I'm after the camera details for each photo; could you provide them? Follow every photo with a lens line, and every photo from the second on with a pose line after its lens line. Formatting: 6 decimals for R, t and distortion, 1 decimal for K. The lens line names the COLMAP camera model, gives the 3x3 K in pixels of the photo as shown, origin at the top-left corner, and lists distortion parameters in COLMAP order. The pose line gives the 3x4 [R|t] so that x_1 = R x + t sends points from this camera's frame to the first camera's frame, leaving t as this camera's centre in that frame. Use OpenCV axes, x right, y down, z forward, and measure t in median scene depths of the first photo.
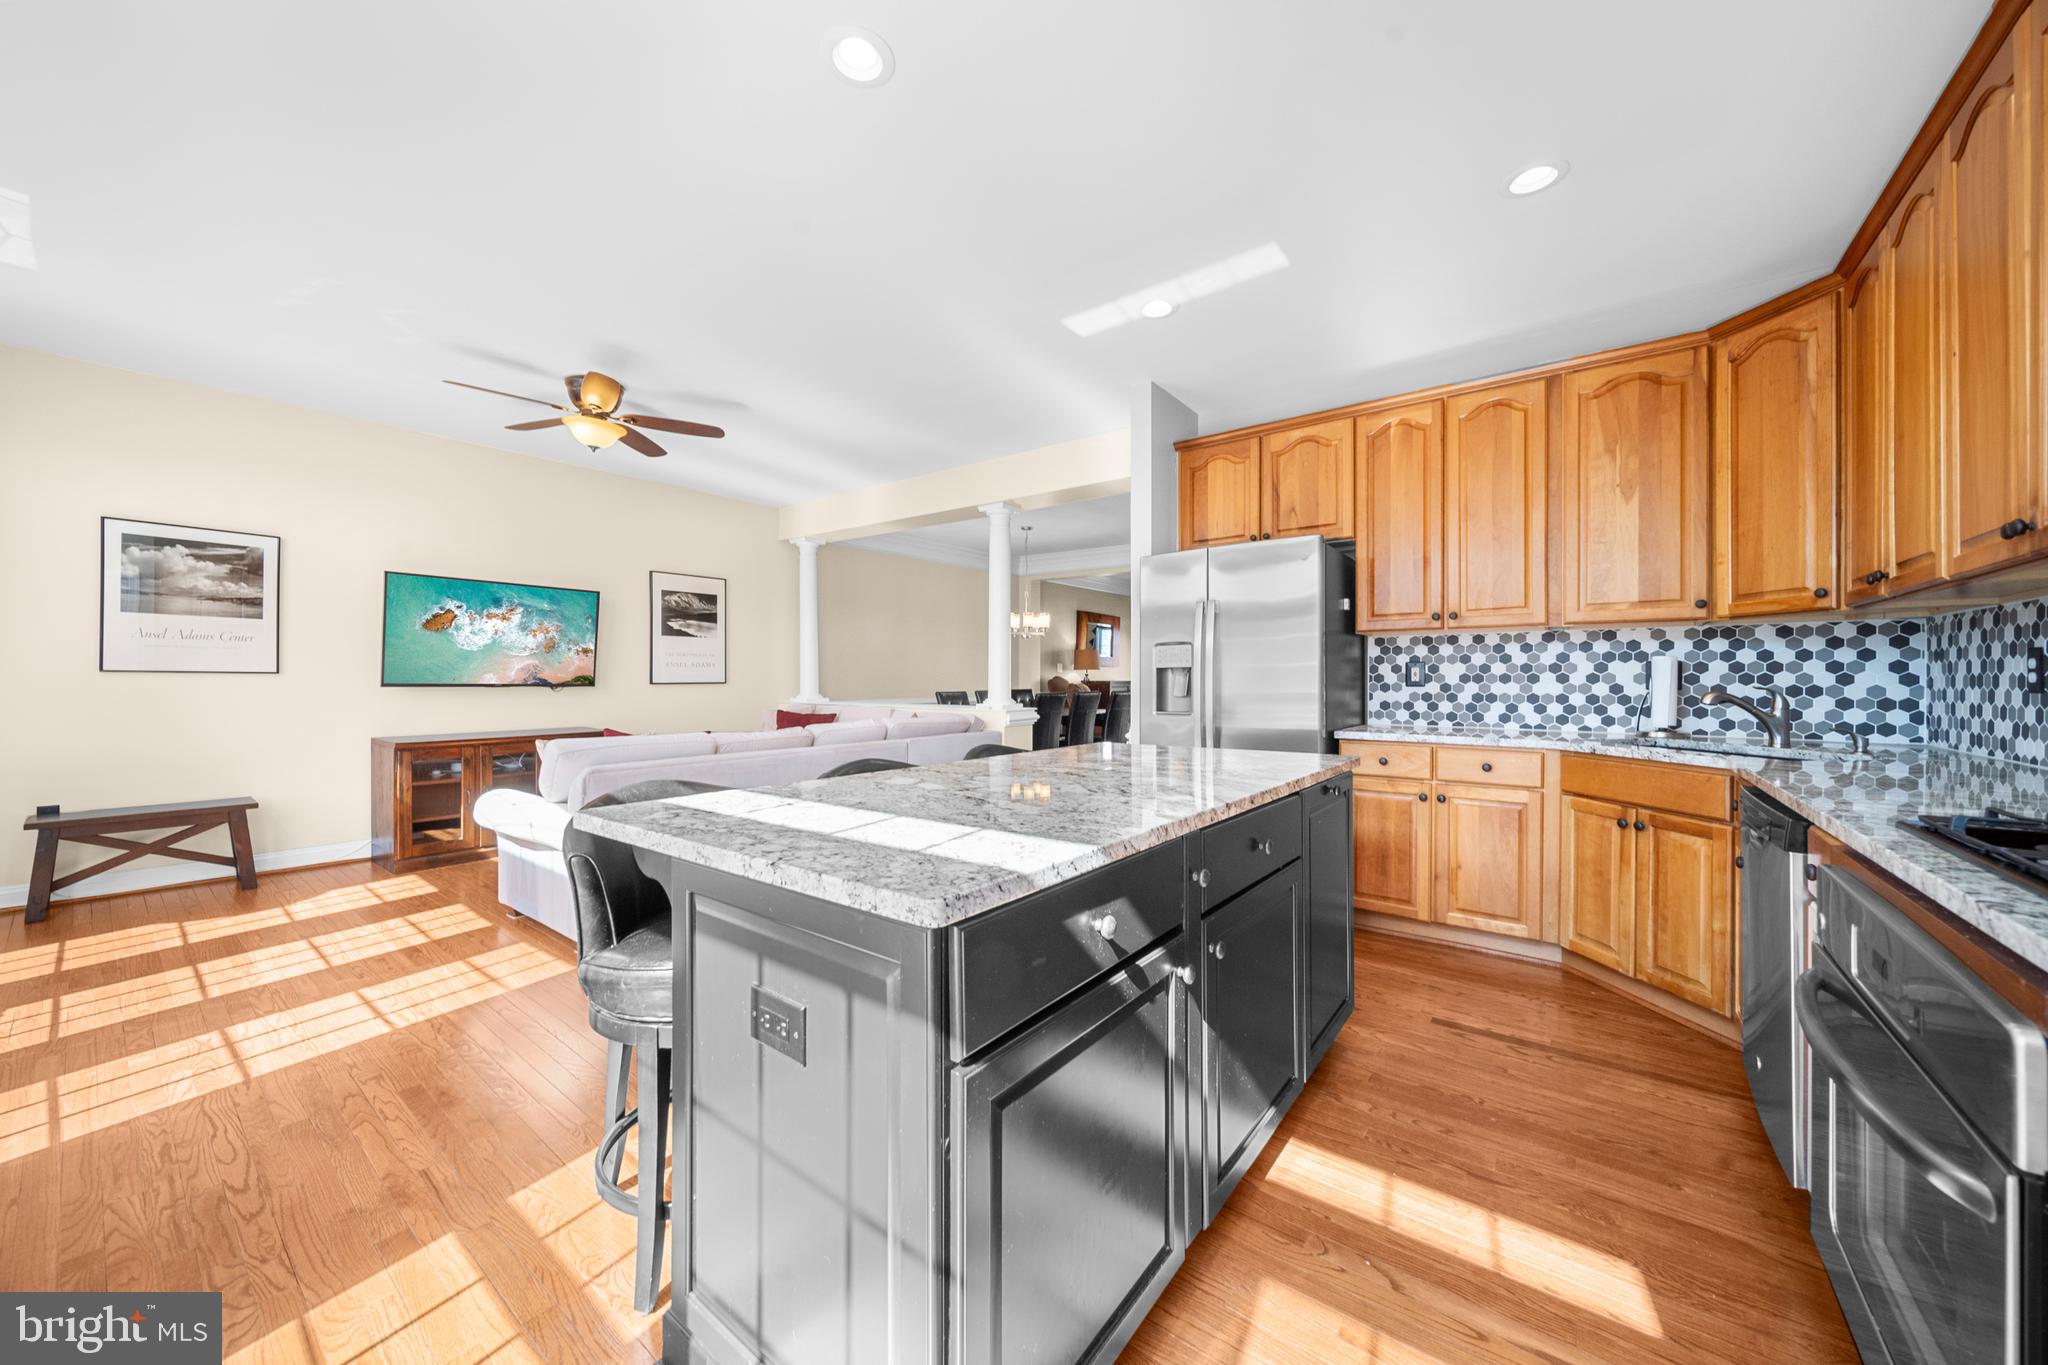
lens RADIAL K [[725.0, 0, 1015.2], [0, 725.0, 680.0], [0, 0, 1]] dist [0.001734, -0.001599]
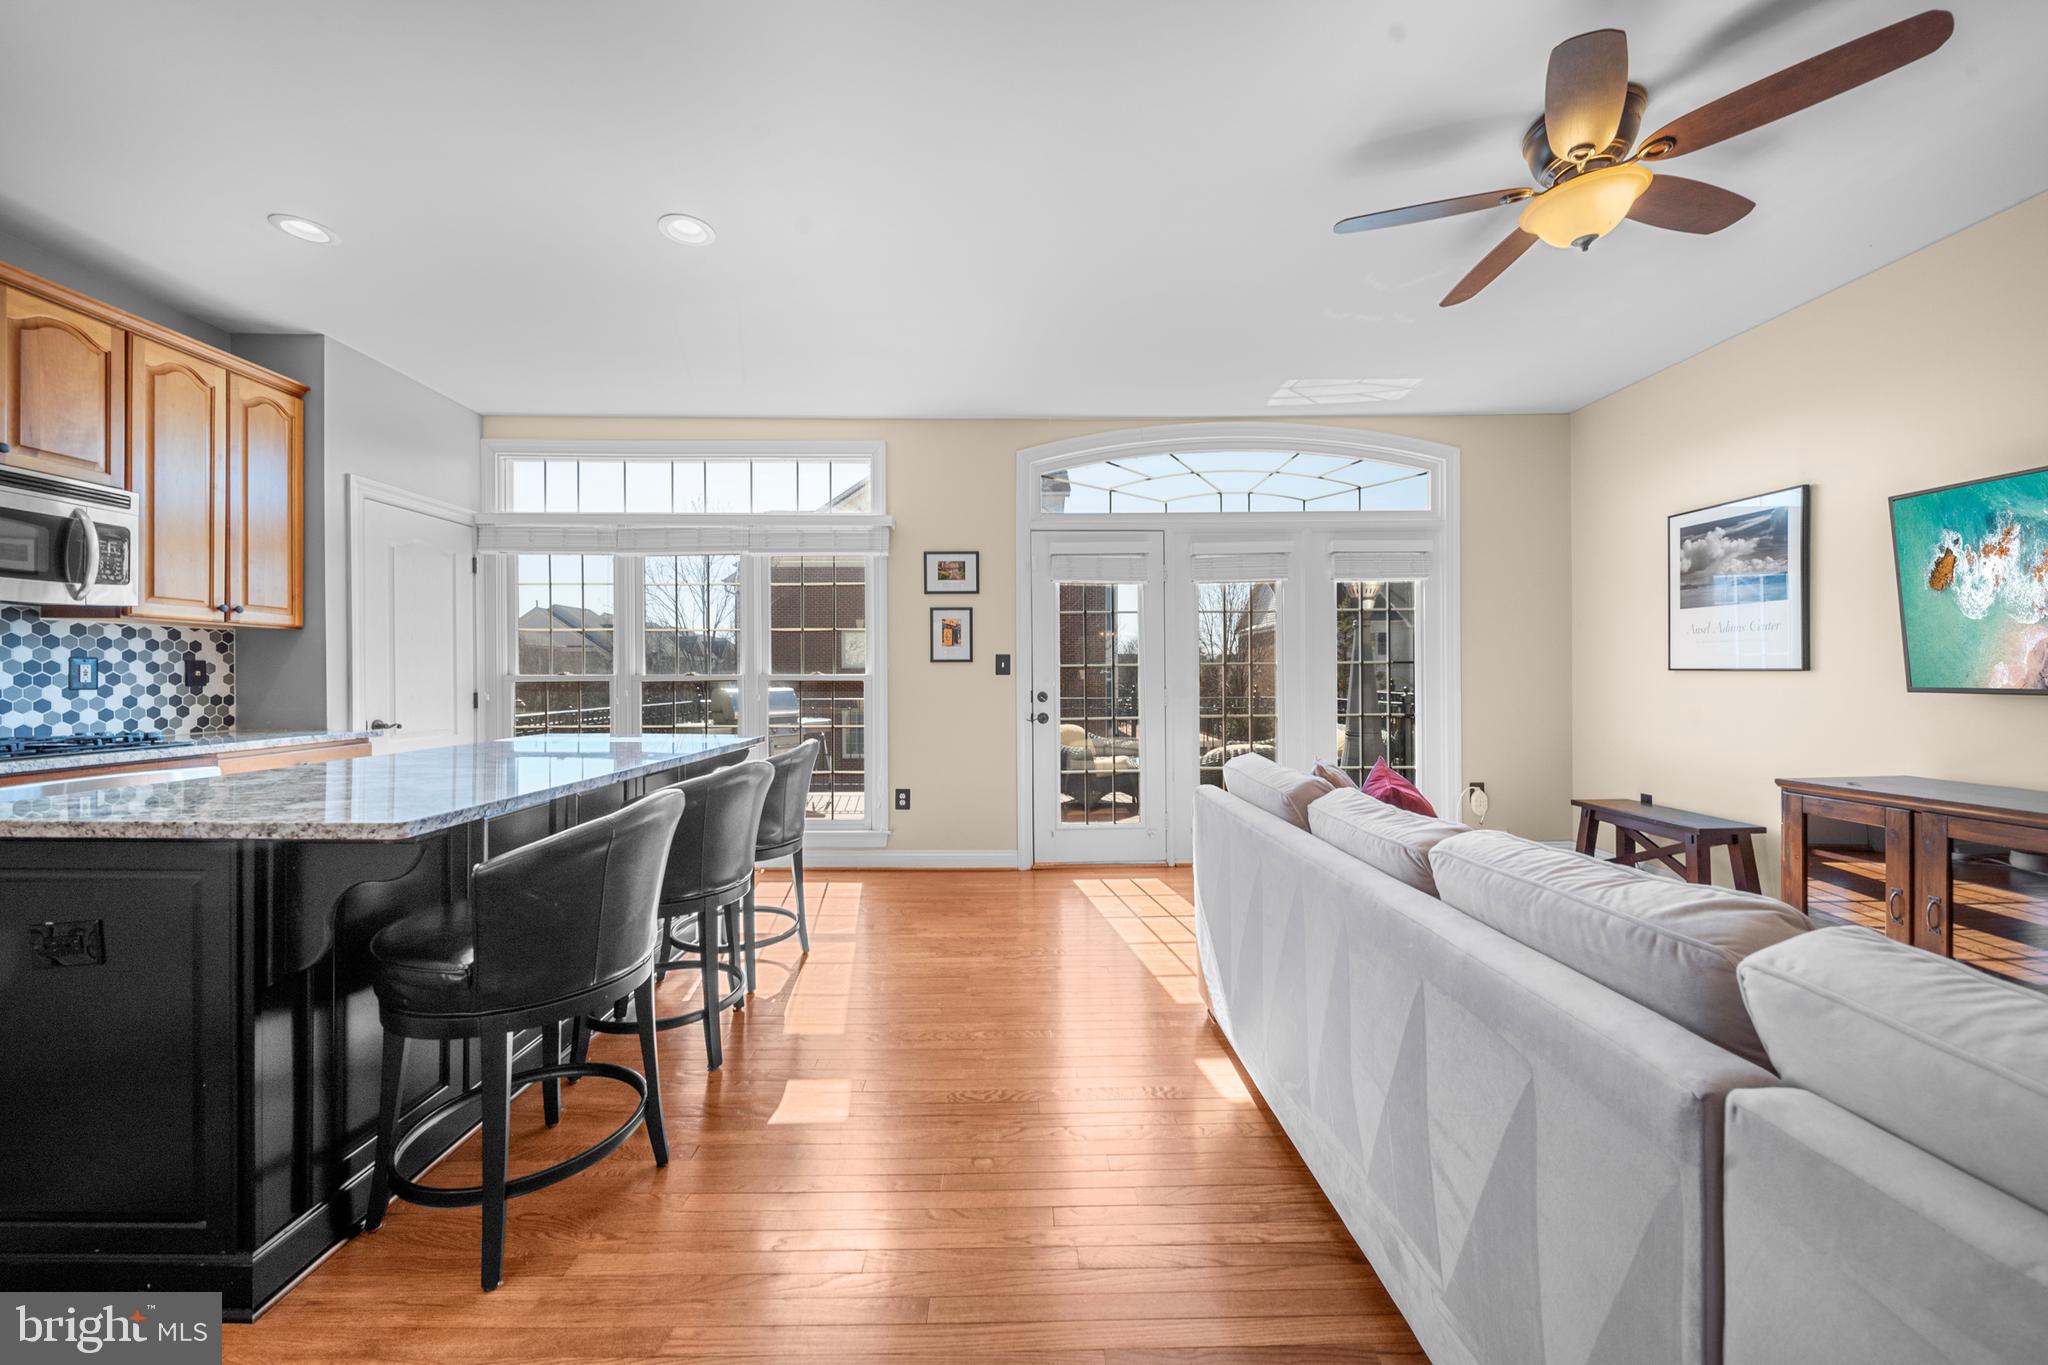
lens RADIAL K [[738.8, 0, 1017.1], [0, 738.8, 683.9], [0, 0, 1]] dist [-0.000434, 0.000024]
pose [[-0.780761, 0.005971, -0.624801, 0.093762], [0.000341, 0.999958, 0.009130, -0.002728], [0.624830, 0.006916, -0.780730, 1.326731]]
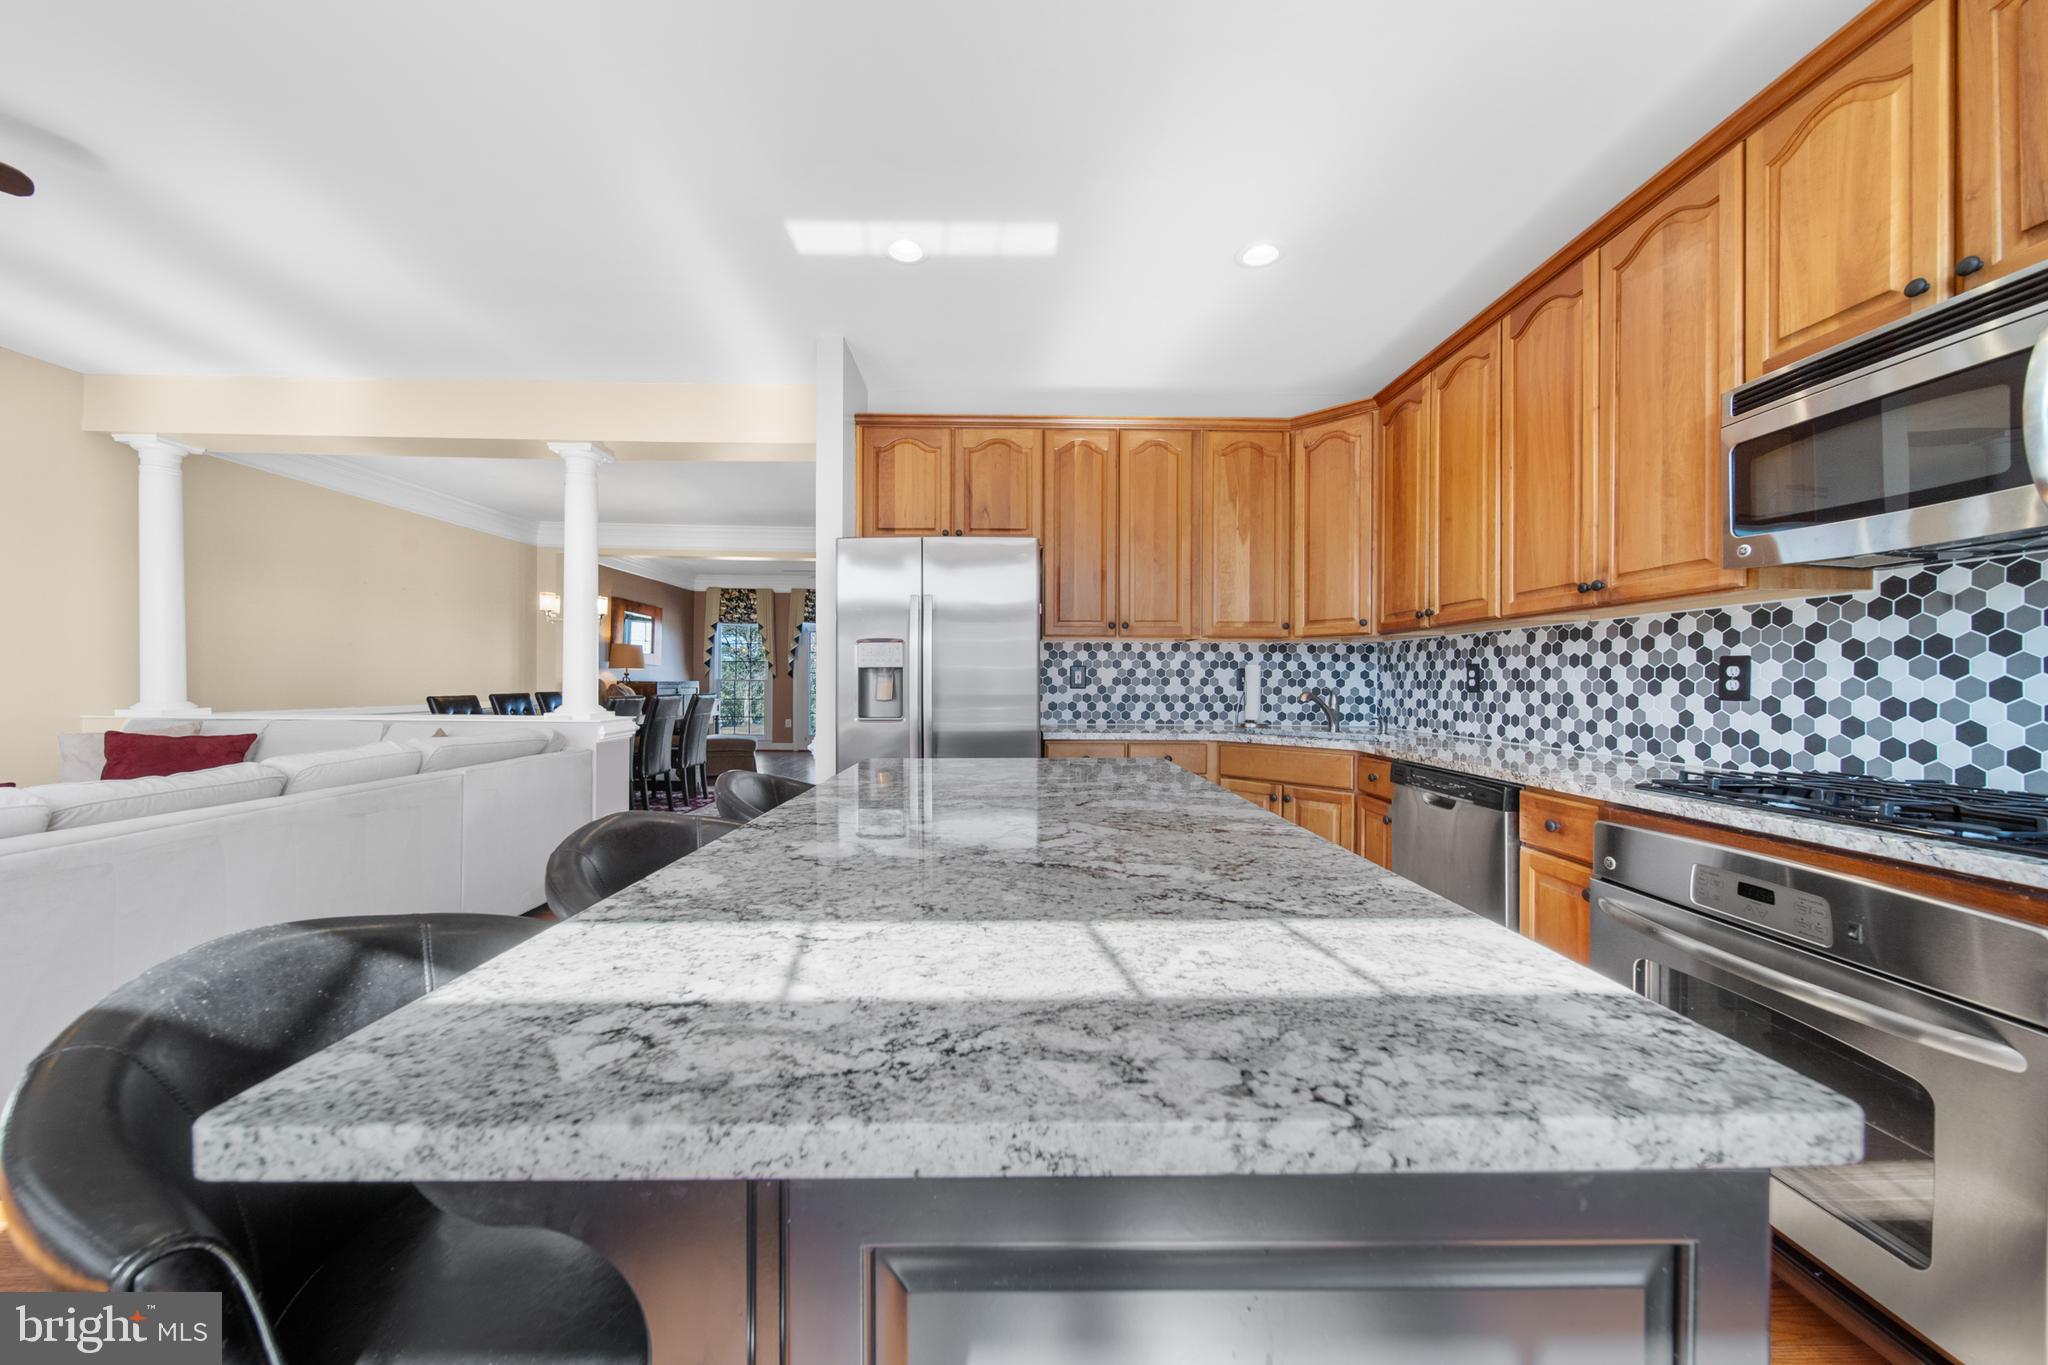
lens RADIAL K [[719.9, 0, 1012.2], [0, 719.9, 685.1], [0, 0, 1]] dist [0.001296, -0.001714]
pose [[0.784452, -0.000082, 0.620189, -0.210132], [-0.004065, 0.999978, 0.005274, -0.001341], [-0.620176, -0.006658, 0.784435, 0.221639]]
